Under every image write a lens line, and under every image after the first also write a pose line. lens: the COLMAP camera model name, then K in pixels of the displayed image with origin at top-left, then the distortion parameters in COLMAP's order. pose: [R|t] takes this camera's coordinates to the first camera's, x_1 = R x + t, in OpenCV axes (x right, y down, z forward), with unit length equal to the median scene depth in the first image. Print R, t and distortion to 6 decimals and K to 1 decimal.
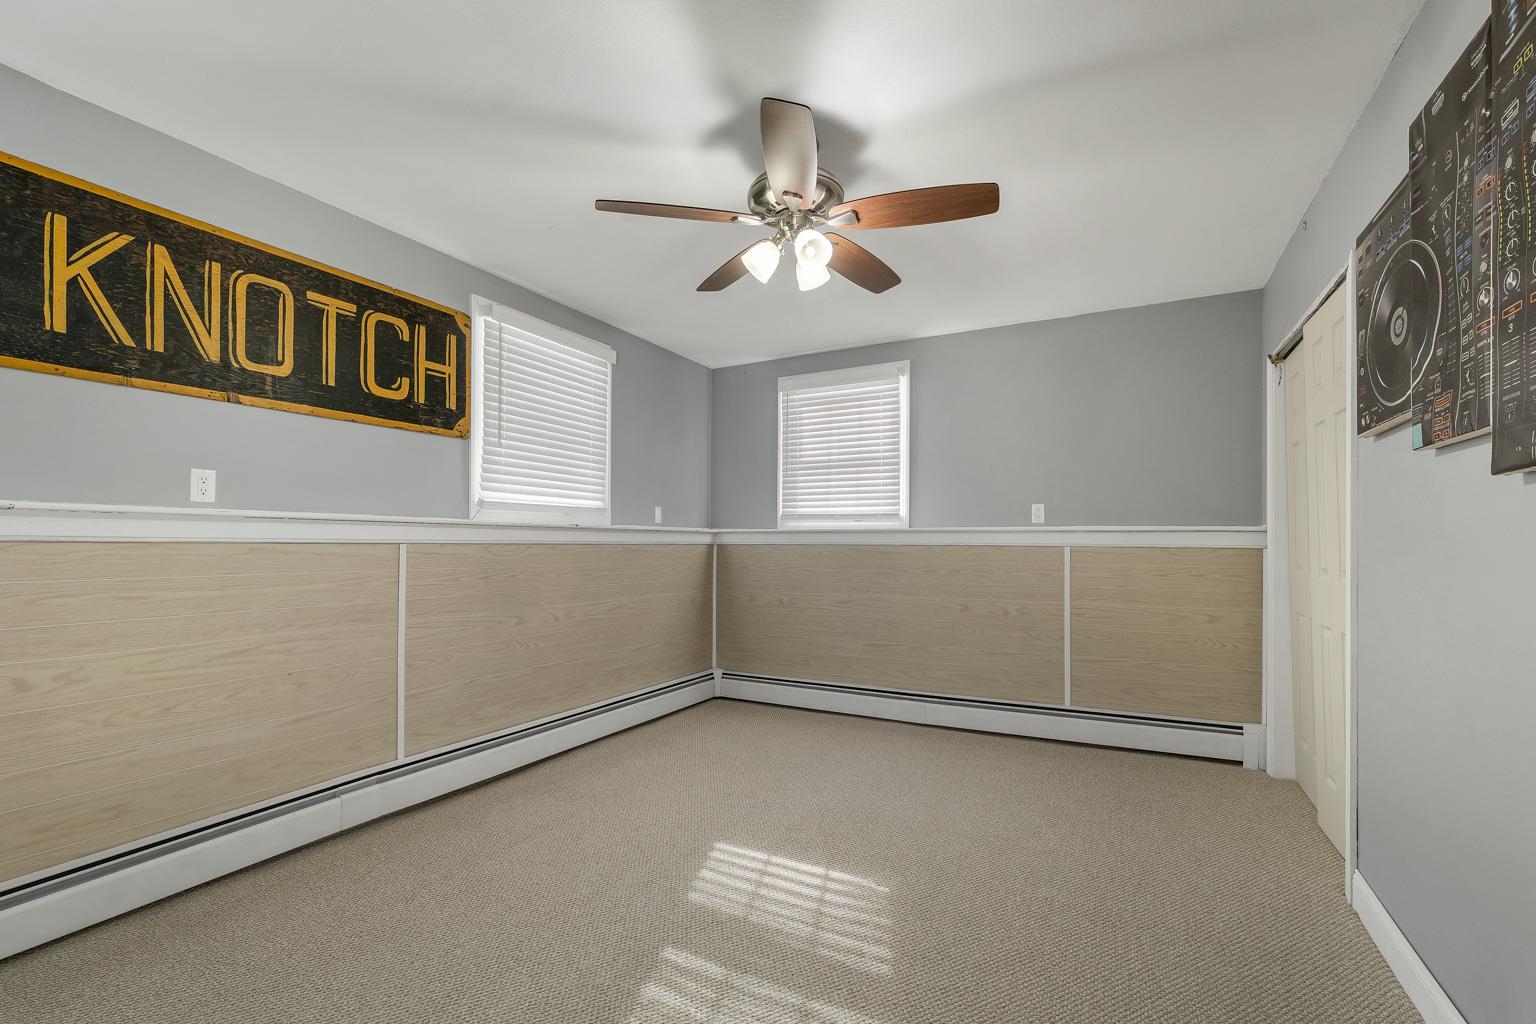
lens RADIAL K [[640.3, 0, 795.0], [0, 640.3, 540.2], [0, 0, 1]] dist [0.002190, 0.000758]
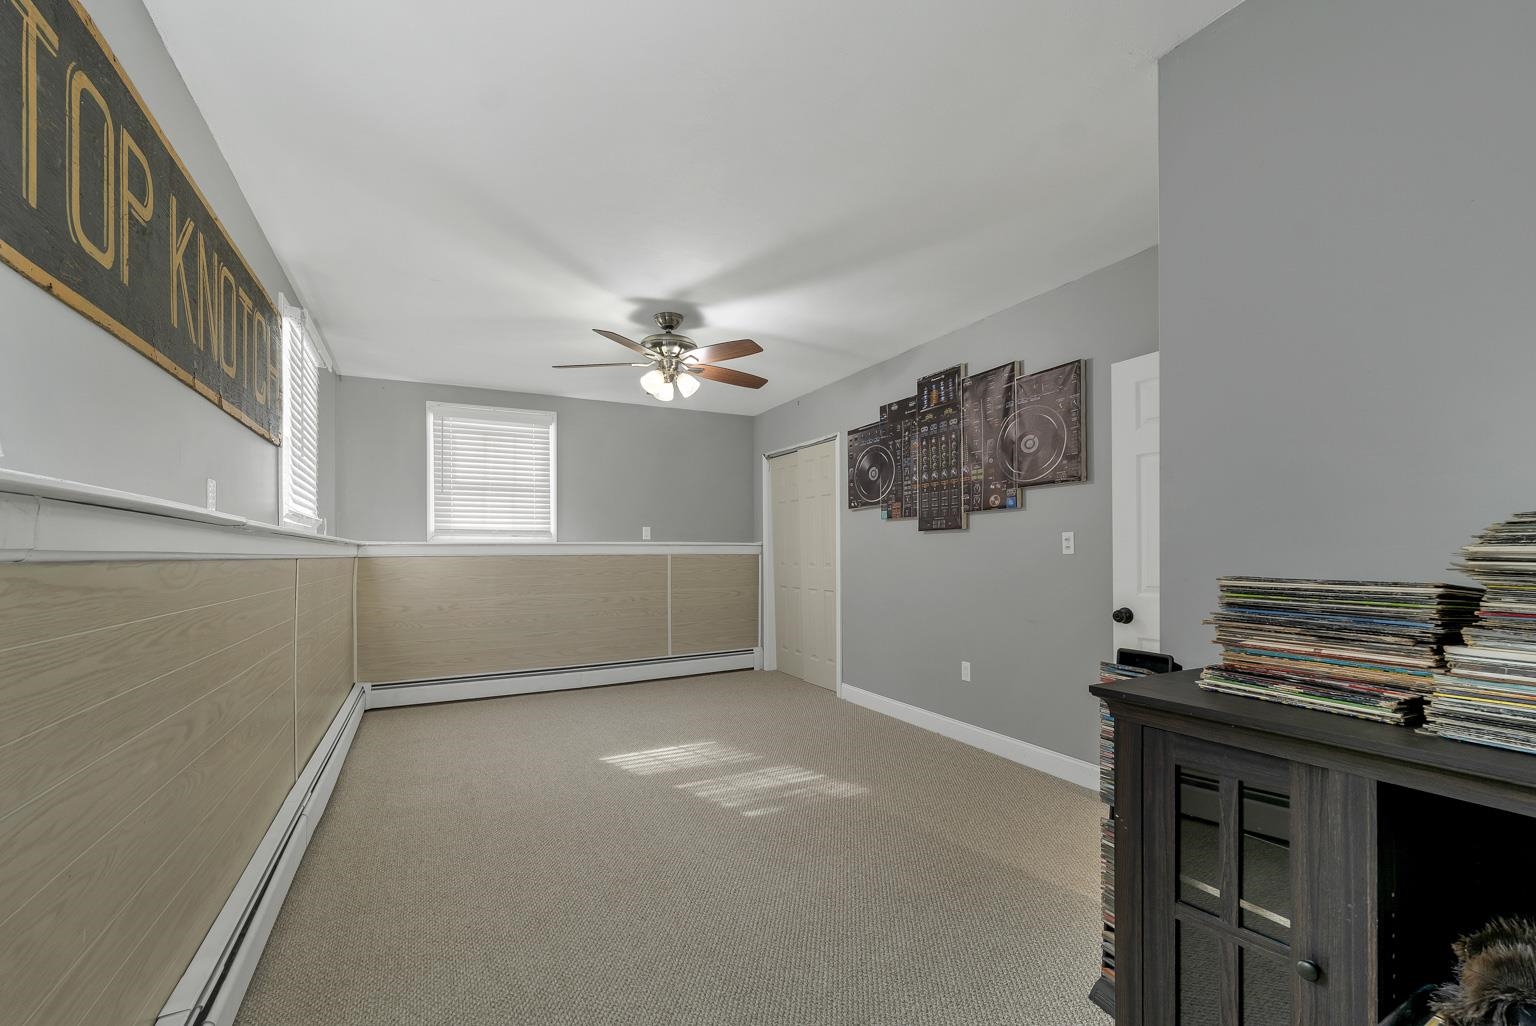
lens RADIAL K [[640.3, 0, 760.2], [0, 640.3, 555.5], [0, 0, 1]] dist [0.002190, 0.000758]
pose [[0.581459, -0.012823, 0.813475, -0.774872], [0.005772, 0.999916, 0.011636, -0.005757], [-0.813555, -0.002071, 0.581484, -0.106075]]
